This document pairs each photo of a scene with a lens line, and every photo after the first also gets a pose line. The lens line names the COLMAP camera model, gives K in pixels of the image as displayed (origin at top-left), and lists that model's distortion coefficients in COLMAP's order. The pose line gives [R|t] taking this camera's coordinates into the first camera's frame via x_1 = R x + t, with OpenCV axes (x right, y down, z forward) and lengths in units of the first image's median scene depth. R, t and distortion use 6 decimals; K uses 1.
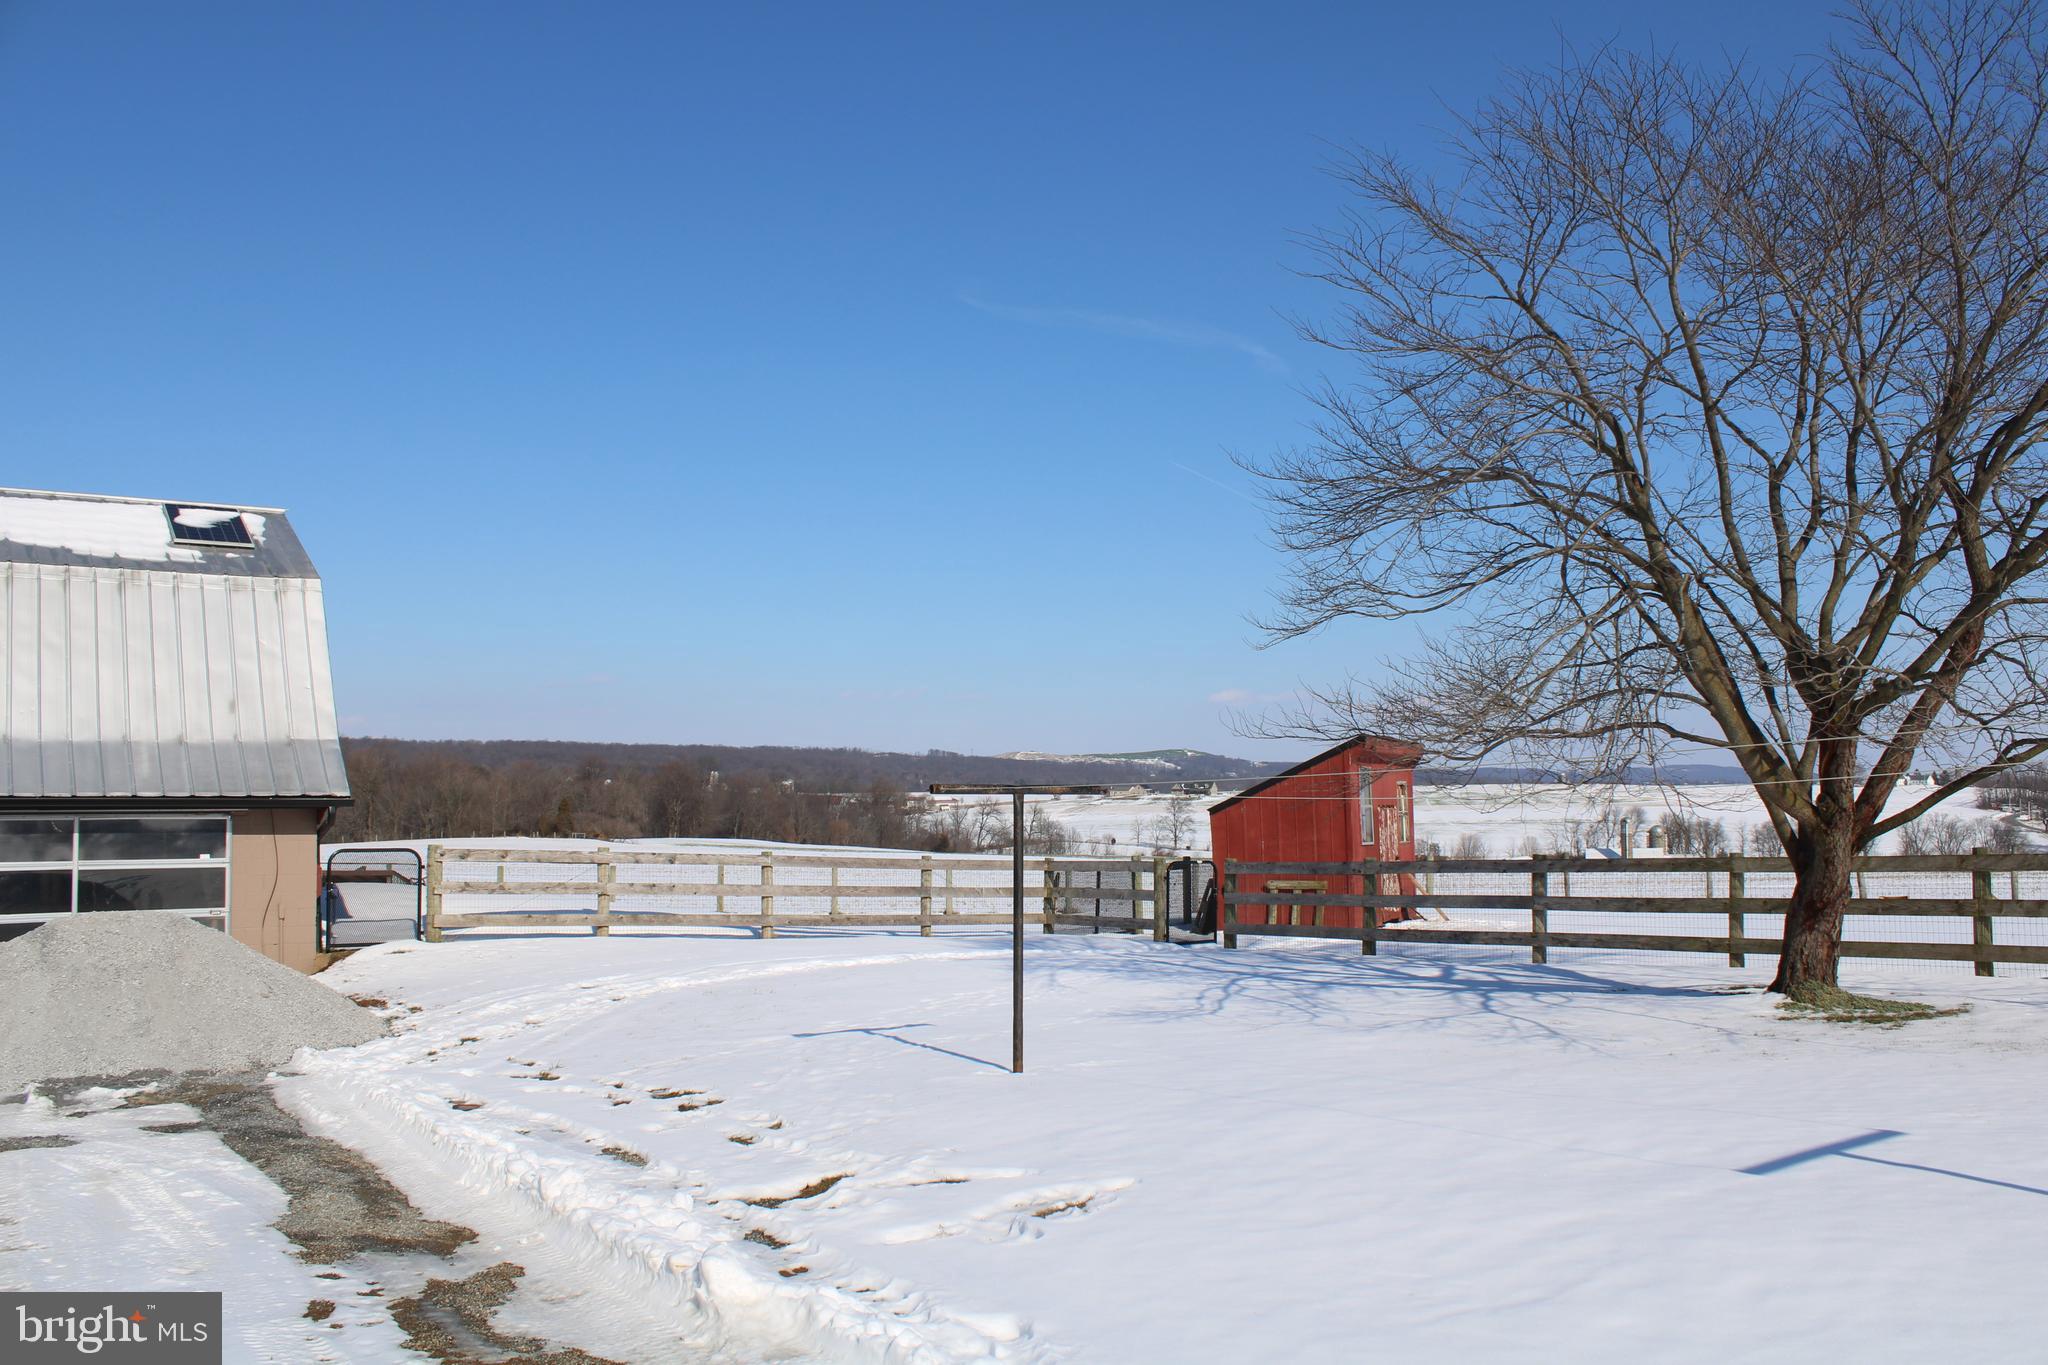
lens RADIAL K [[1675.5, 0, 1024.0], [0, 1675.5, 682.5], [0, 0, 1]] dist [-0.161071, 0.134427]
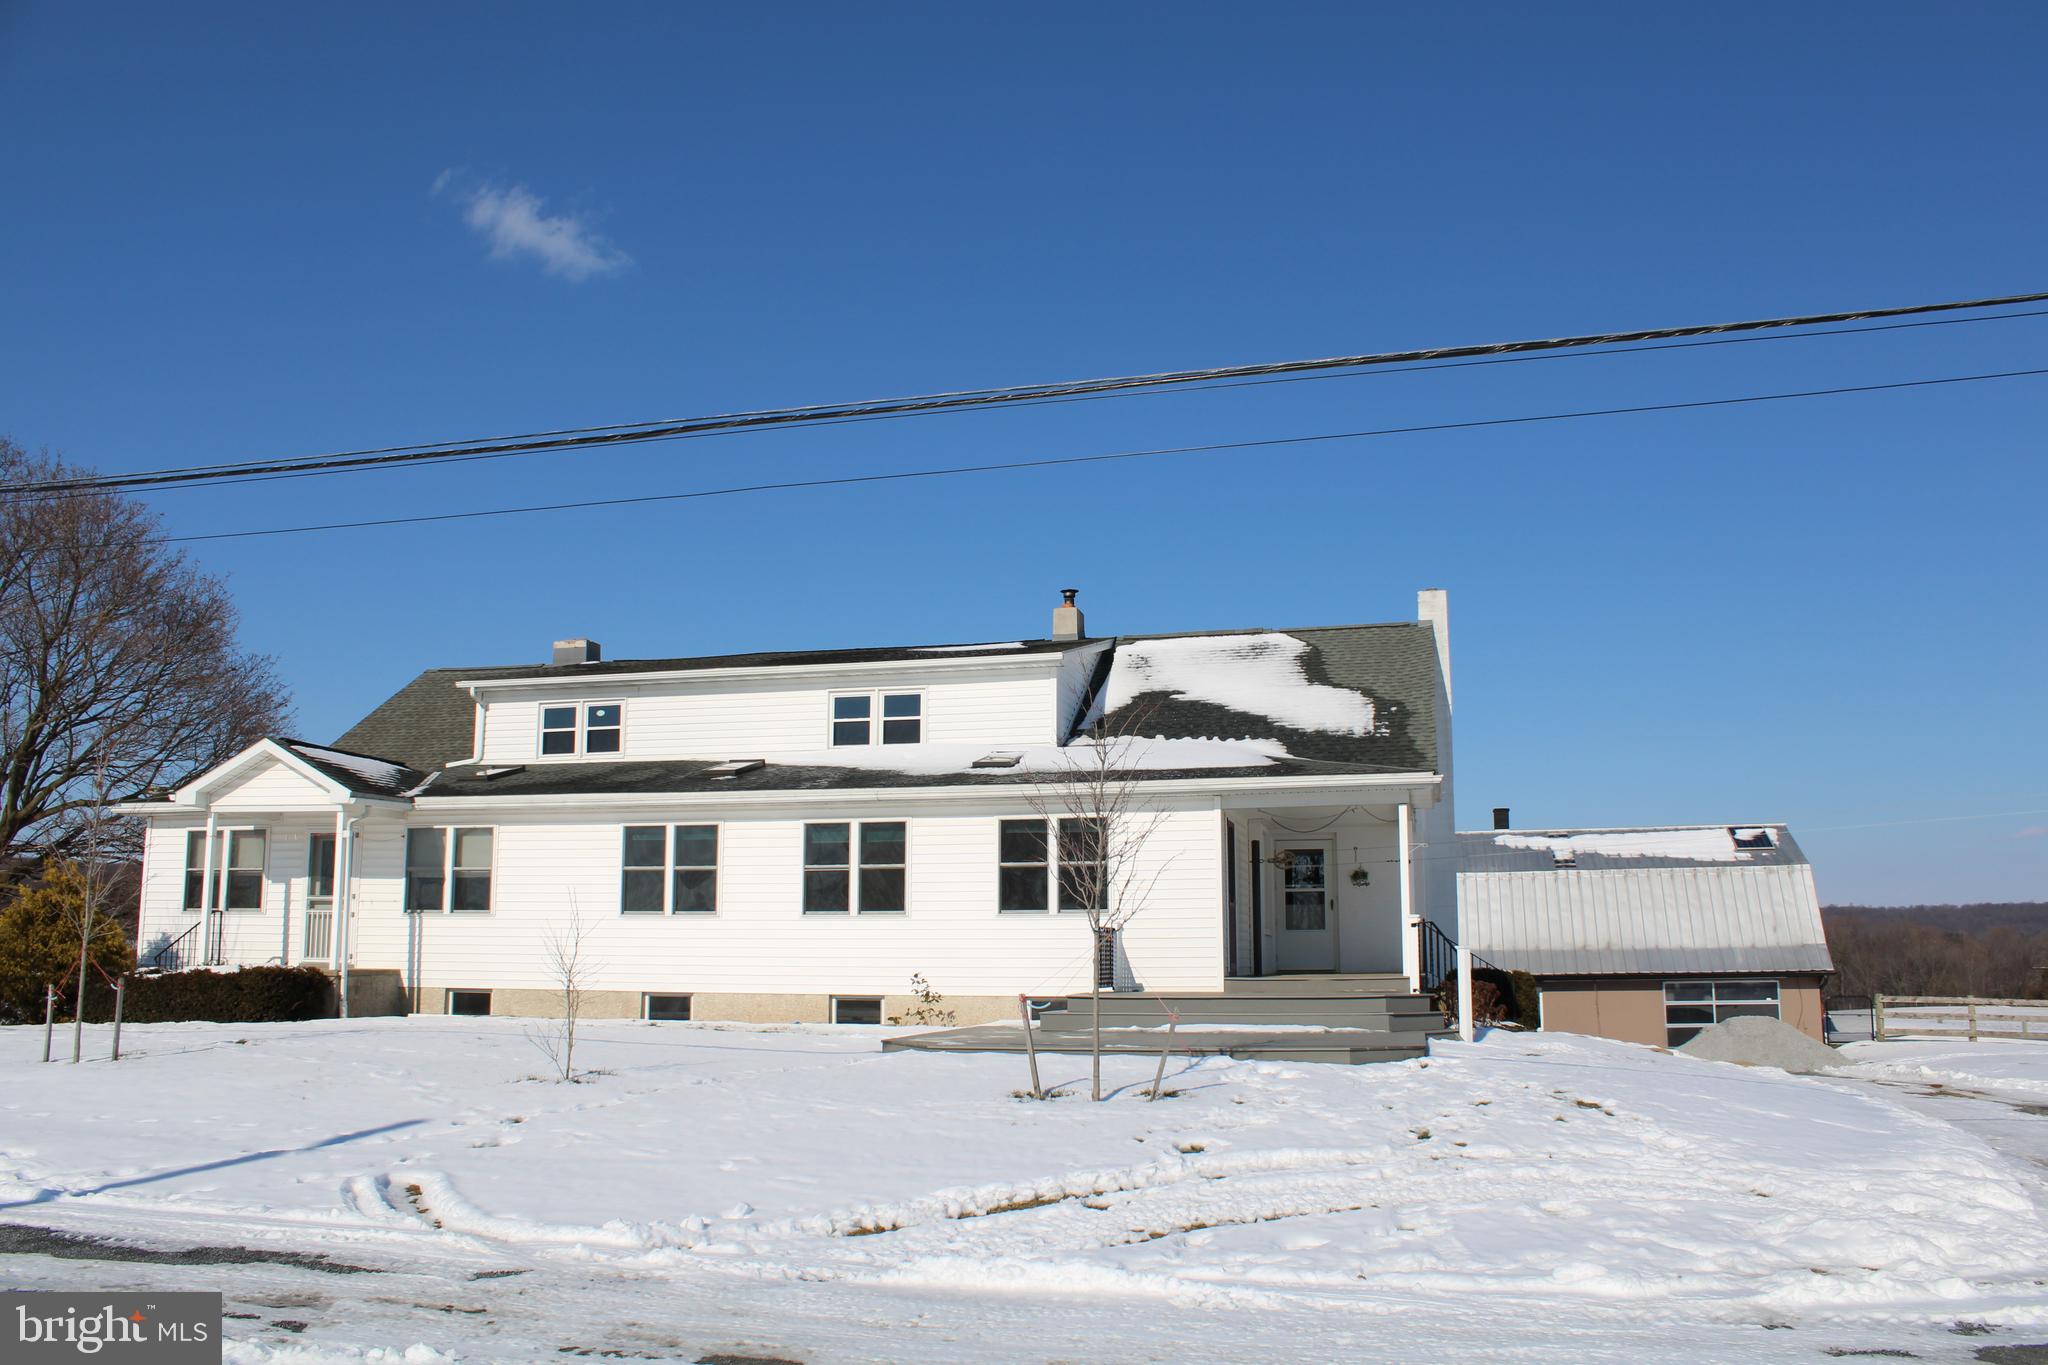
lens RADIAL K [[1675.5, 0, 1024.0], [0, 1675.5, 682.5], [0, 0, 1]] dist [-0.161071, 0.134427]
pose [[0.666998, -0.119064, -0.735485, 0.392344], [0.042516, 0.991623, -0.121972, -0.074388], [0.743845, 0.050085, 0.666472, -0.991772]]
